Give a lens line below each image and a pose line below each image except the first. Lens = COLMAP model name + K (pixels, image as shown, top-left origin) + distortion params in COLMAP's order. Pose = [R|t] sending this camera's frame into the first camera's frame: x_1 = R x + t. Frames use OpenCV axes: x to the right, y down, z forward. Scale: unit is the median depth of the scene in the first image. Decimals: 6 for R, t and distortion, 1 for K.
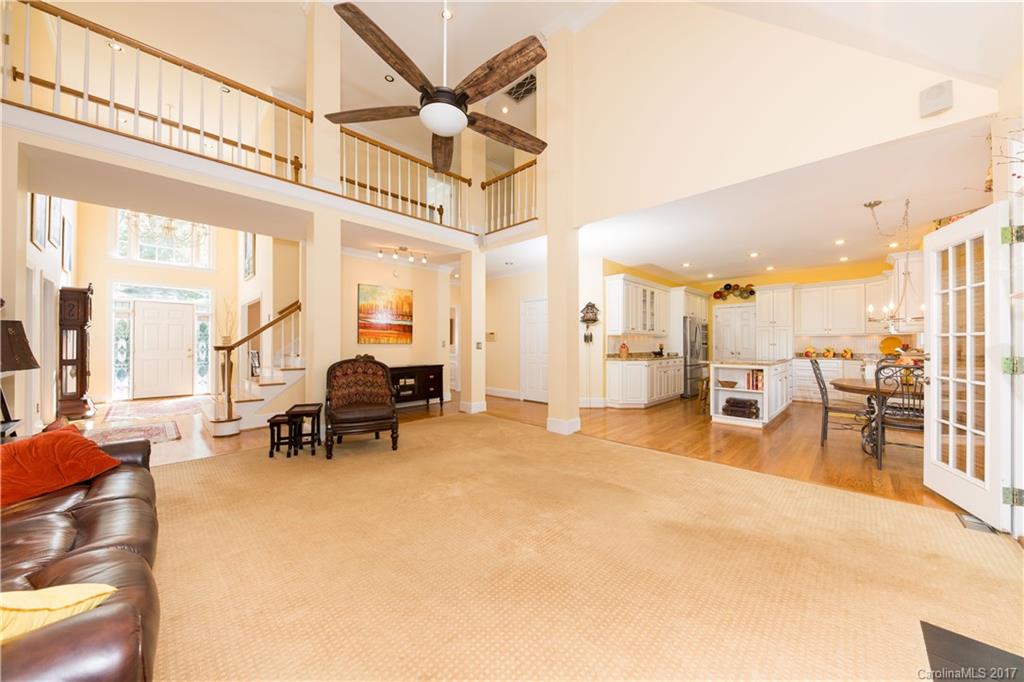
lens RADIAL K [[356.6, 0, 512.0], [0, 356.6, 341.0], [0, 0, 1]] dist [0.001265, 0.000053]
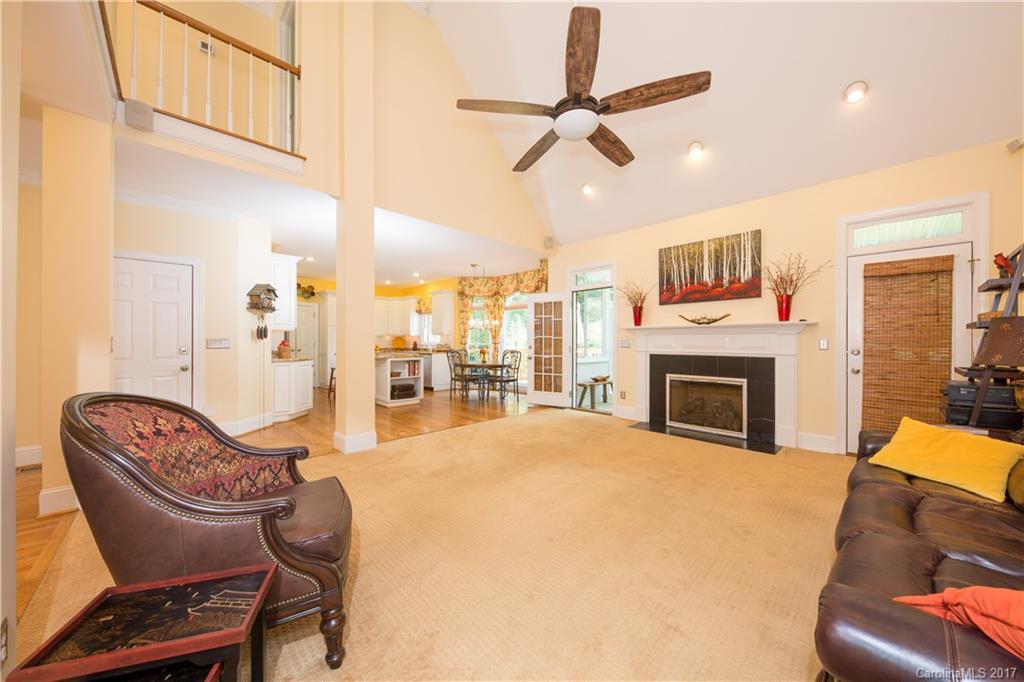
lens RADIAL K [[356.6, 0, 512.0], [0, 356.6, 341.0], [0, 0, 1]] dist [0.001265, 0.000053]
pose [[0.027434, 0.005668, 0.999608, -0.620761], [-0.013112, 0.999900, -0.005310, 0.007825], [-0.999538, -0.012961, 0.027505, 0.579637]]
